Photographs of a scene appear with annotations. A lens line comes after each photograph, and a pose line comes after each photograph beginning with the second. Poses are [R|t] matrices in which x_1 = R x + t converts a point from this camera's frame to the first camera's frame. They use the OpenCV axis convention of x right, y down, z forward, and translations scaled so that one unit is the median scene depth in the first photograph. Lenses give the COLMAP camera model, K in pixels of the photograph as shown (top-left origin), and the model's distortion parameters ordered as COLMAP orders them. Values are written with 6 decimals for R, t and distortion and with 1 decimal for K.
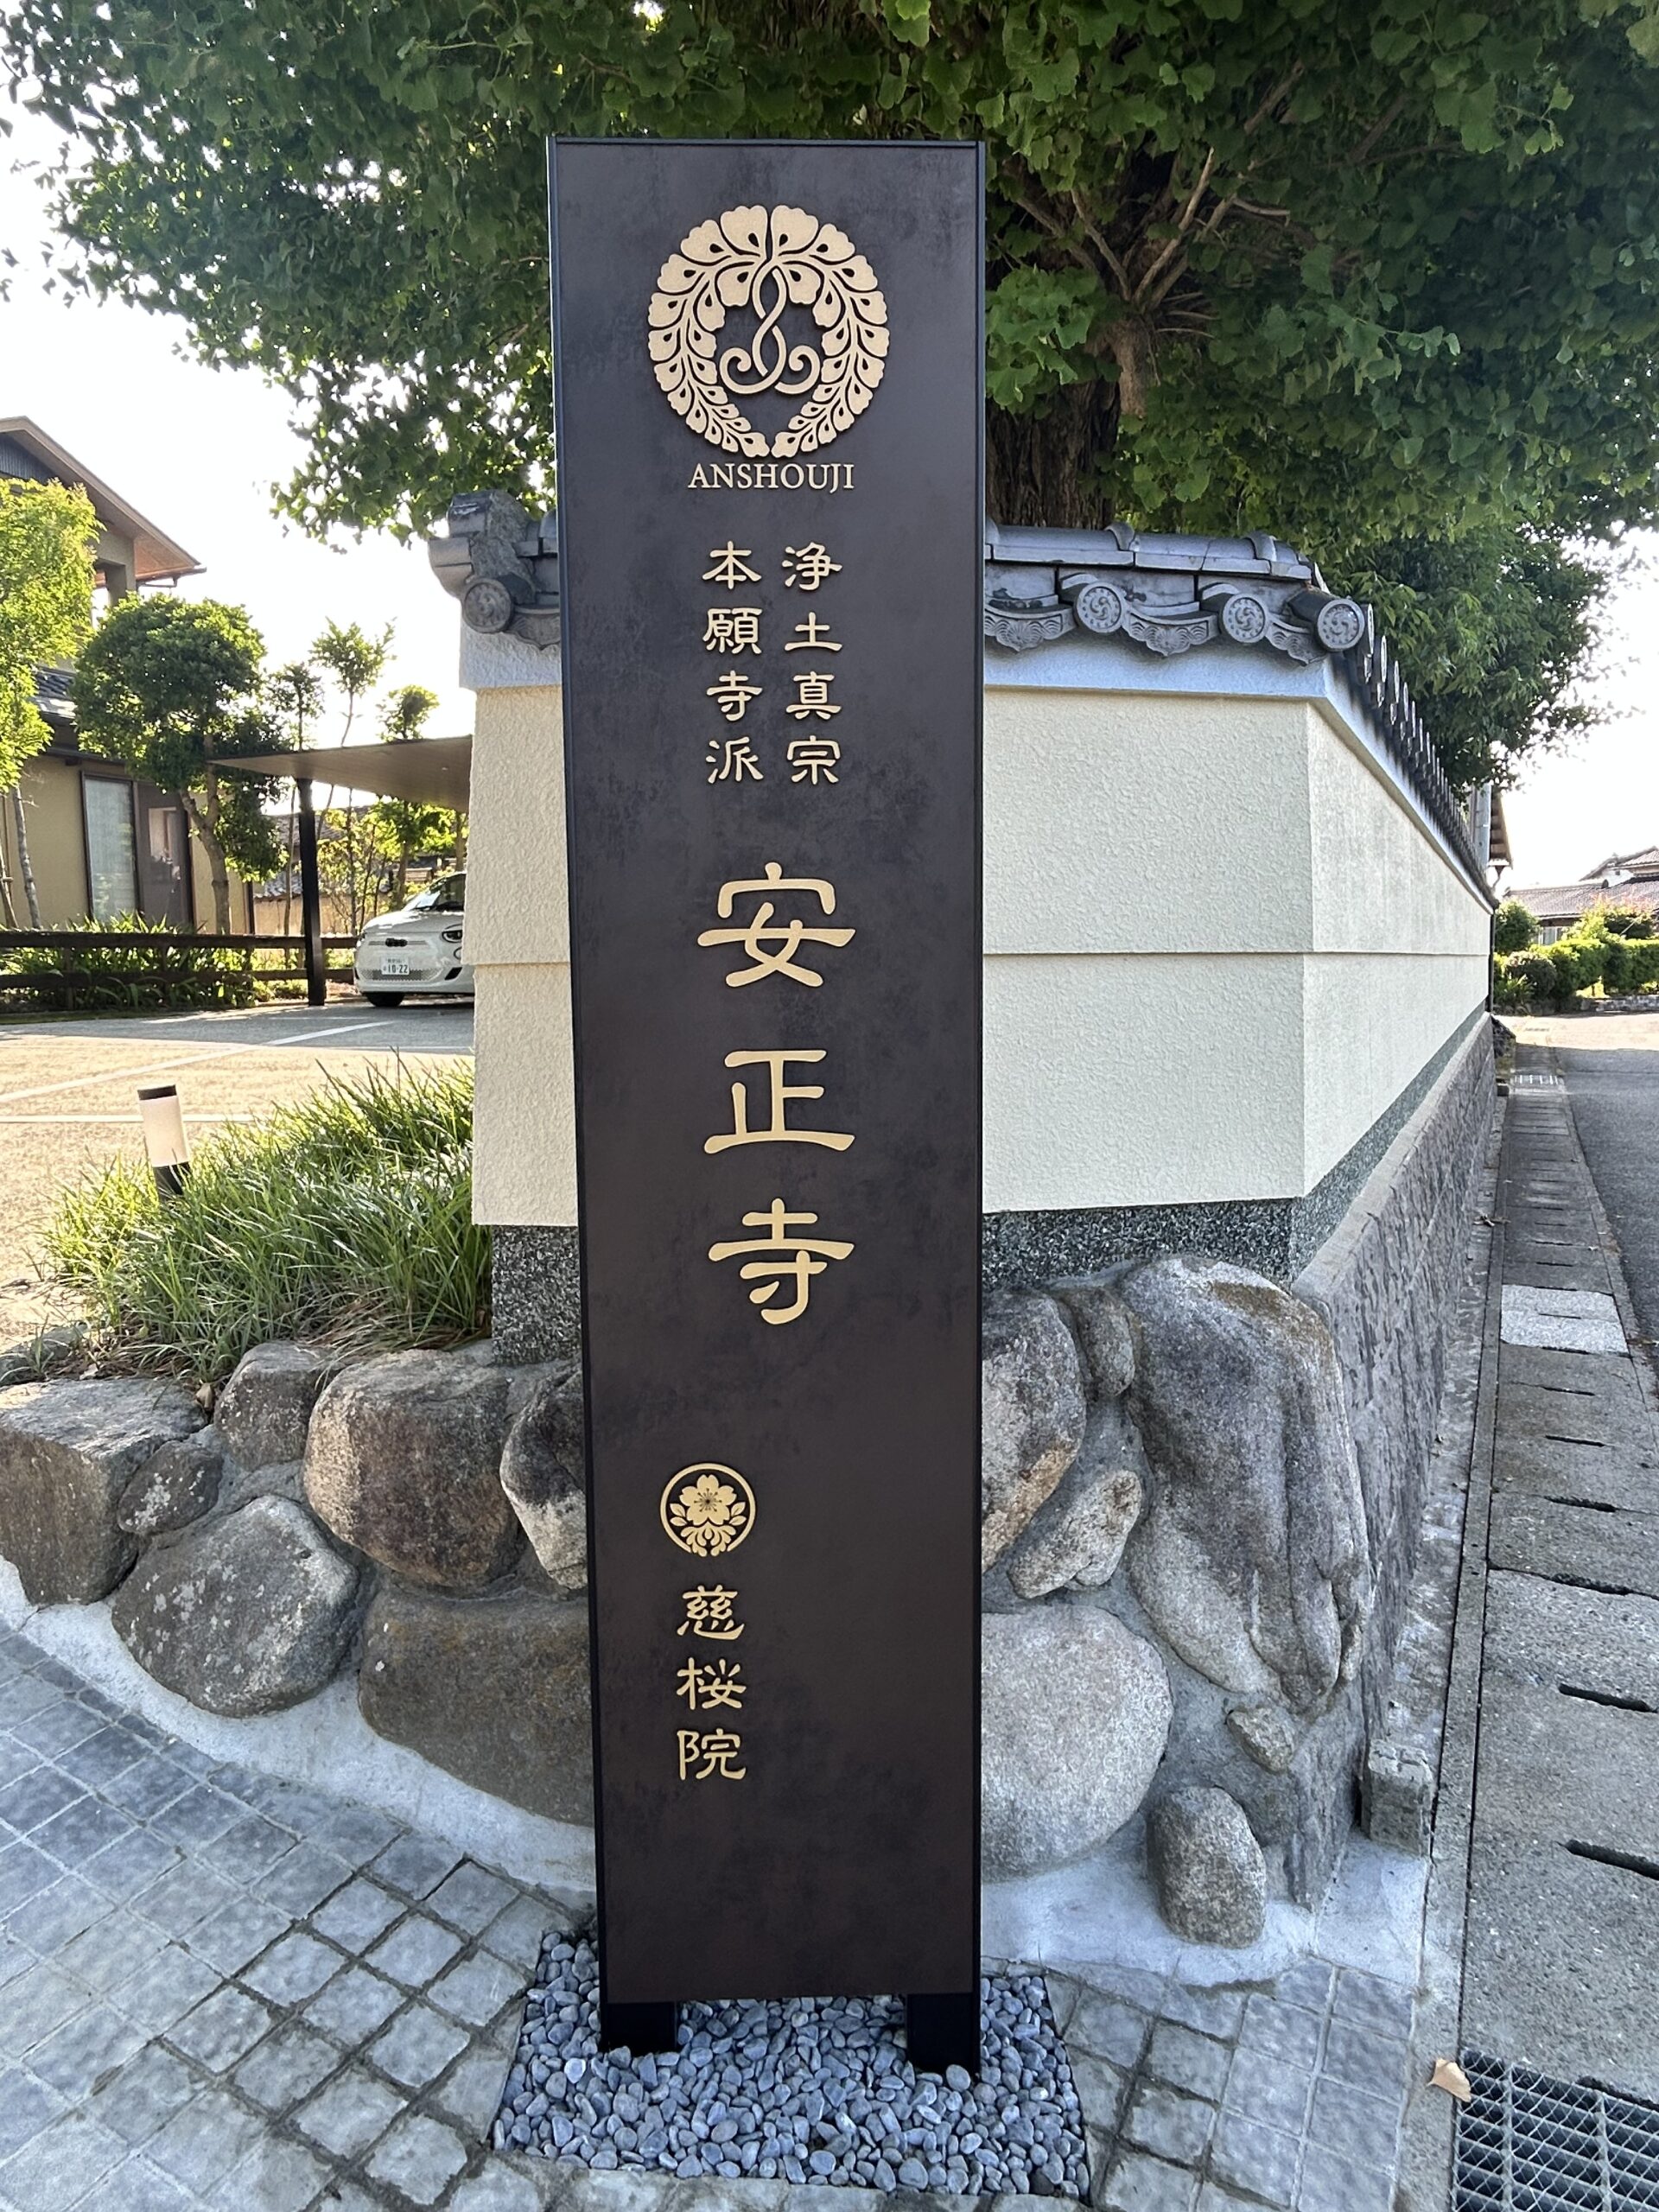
lens RADIAL K [[1342.3, 0, 836.4], [0, 1342.3, 1097.2], [0, 0, 1]] dist [-0.003328, -0.002270]
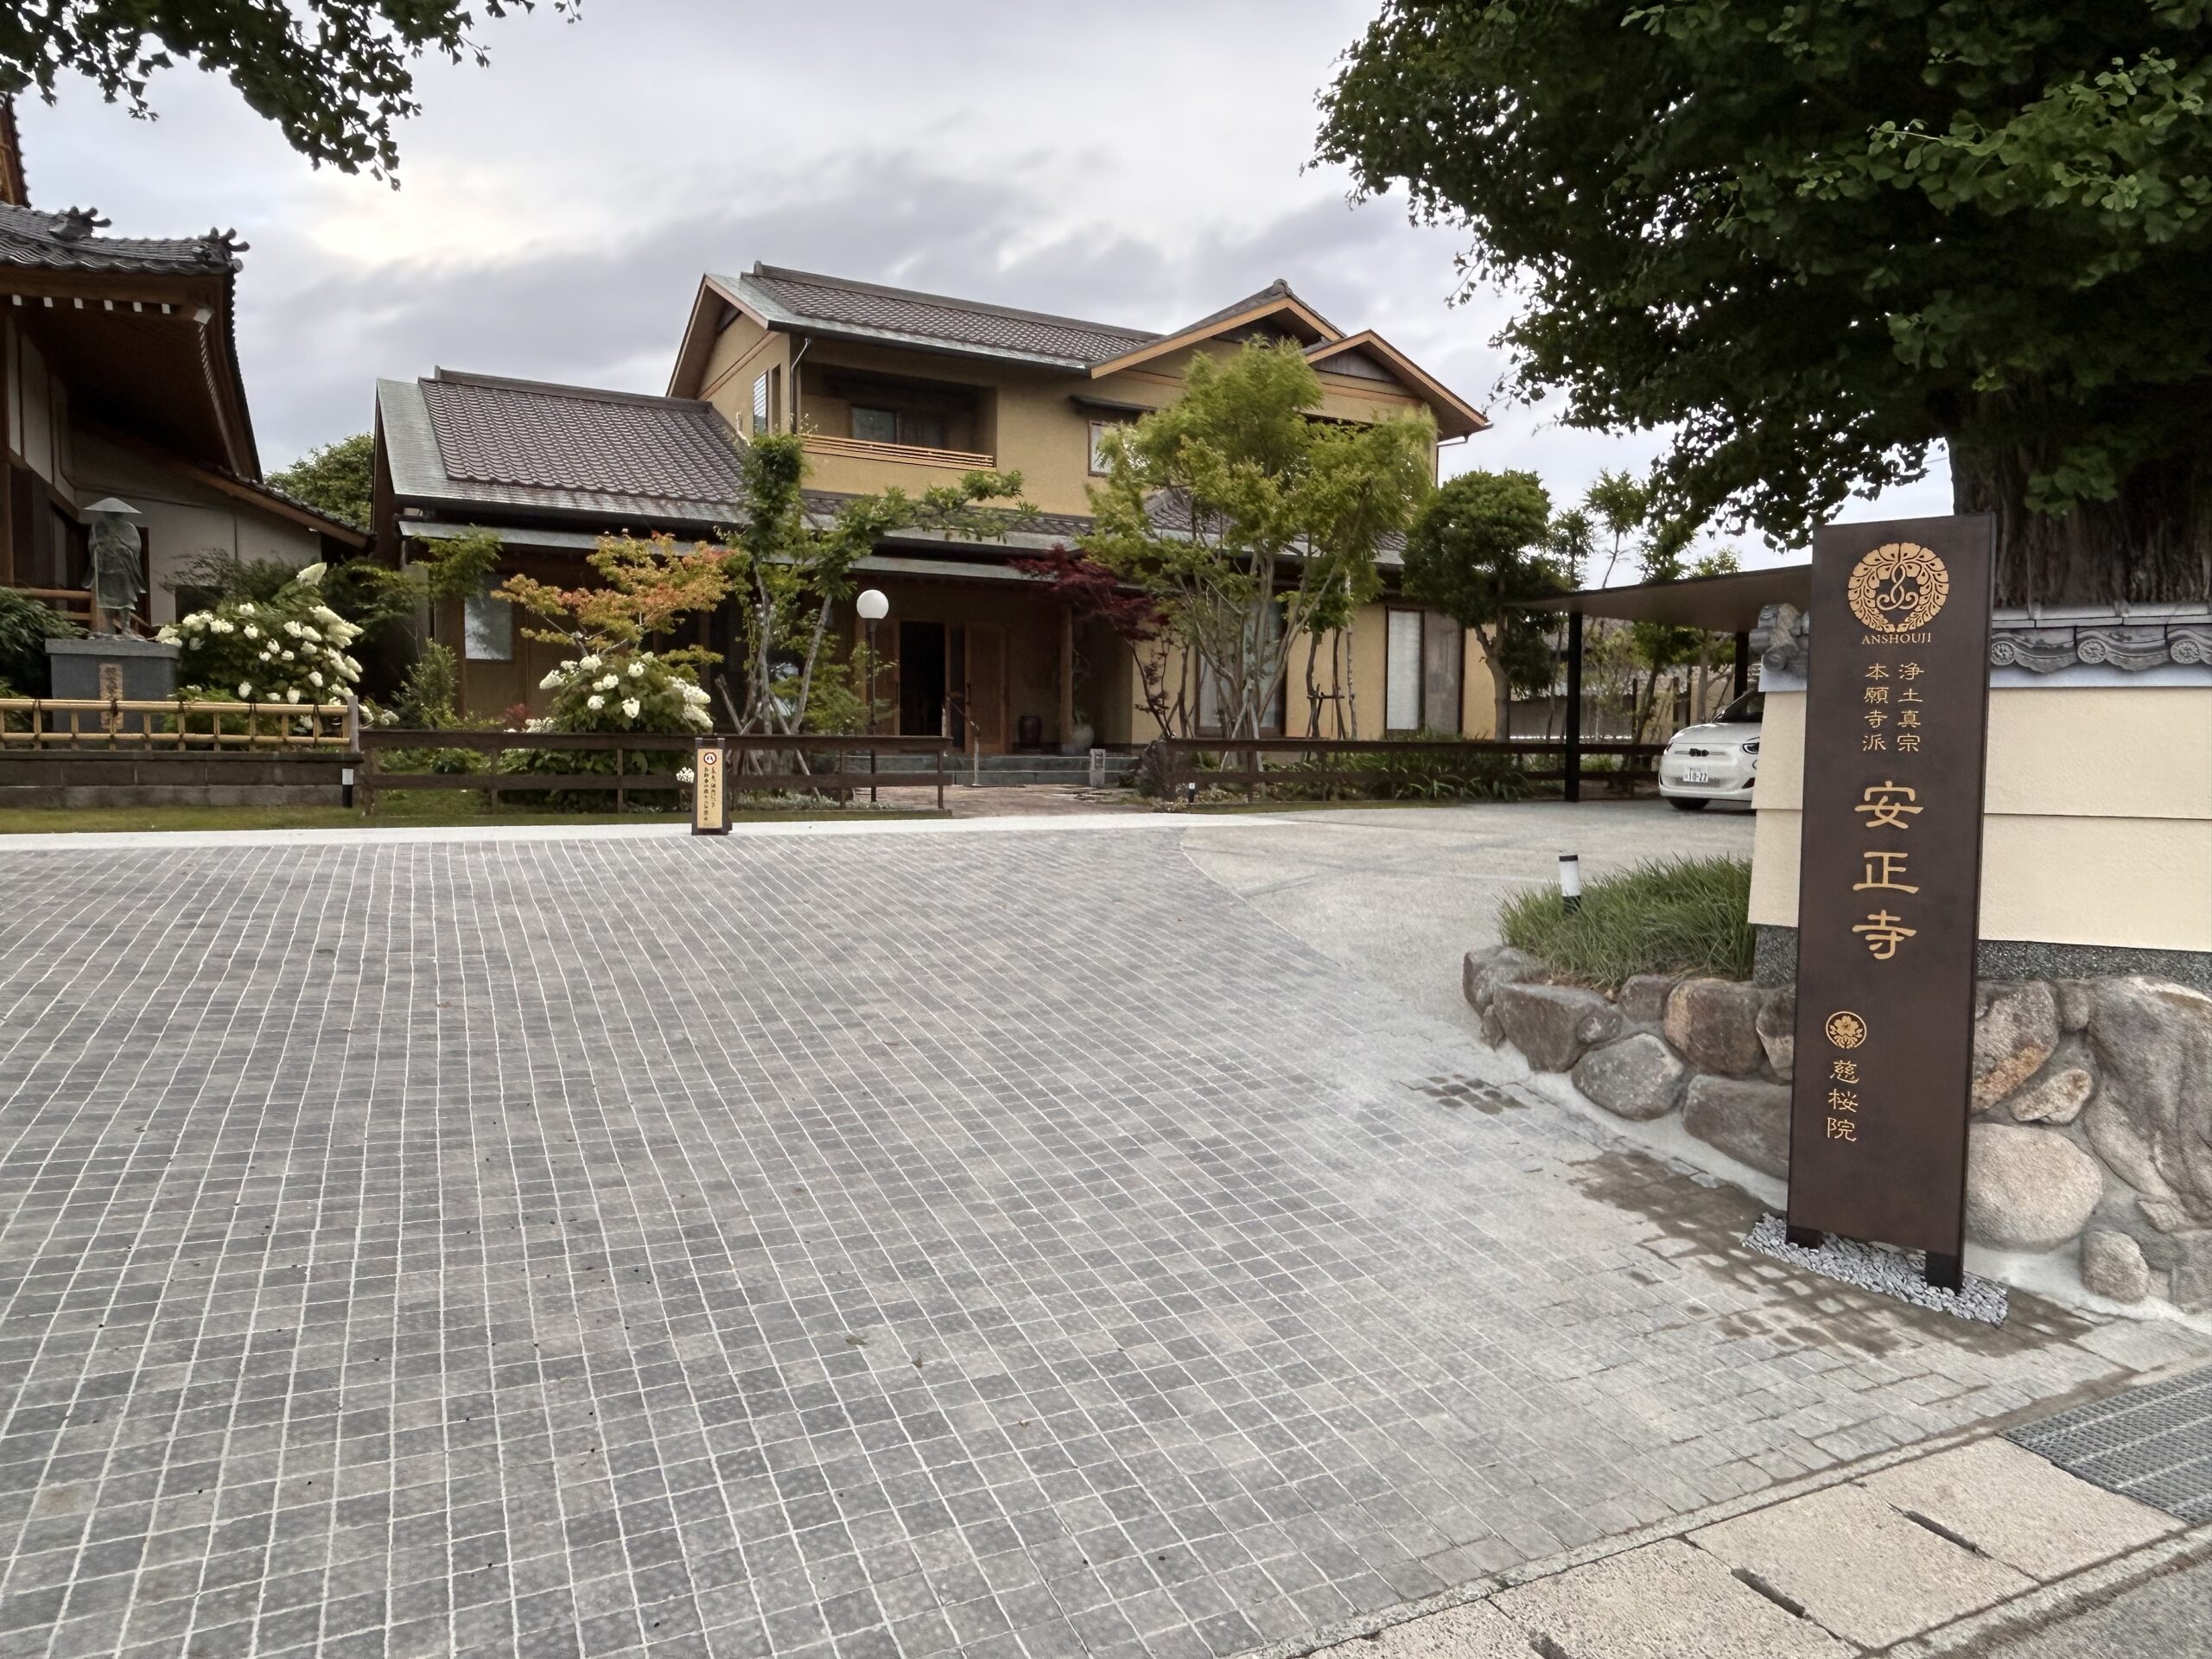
lens RADIAL K [[1381.9, 0, 1127.0], [0, 1381.9, 824.2], [0, 0, 1]] dist [-0.007044, 0.006333]
pose [[0.793186, 0.050109, -0.606915, 0.374776], [-0.079247, 0.996628, -0.021284, 0.077303], [0.603802, 0.064978, 0.794482, -1.852161]]
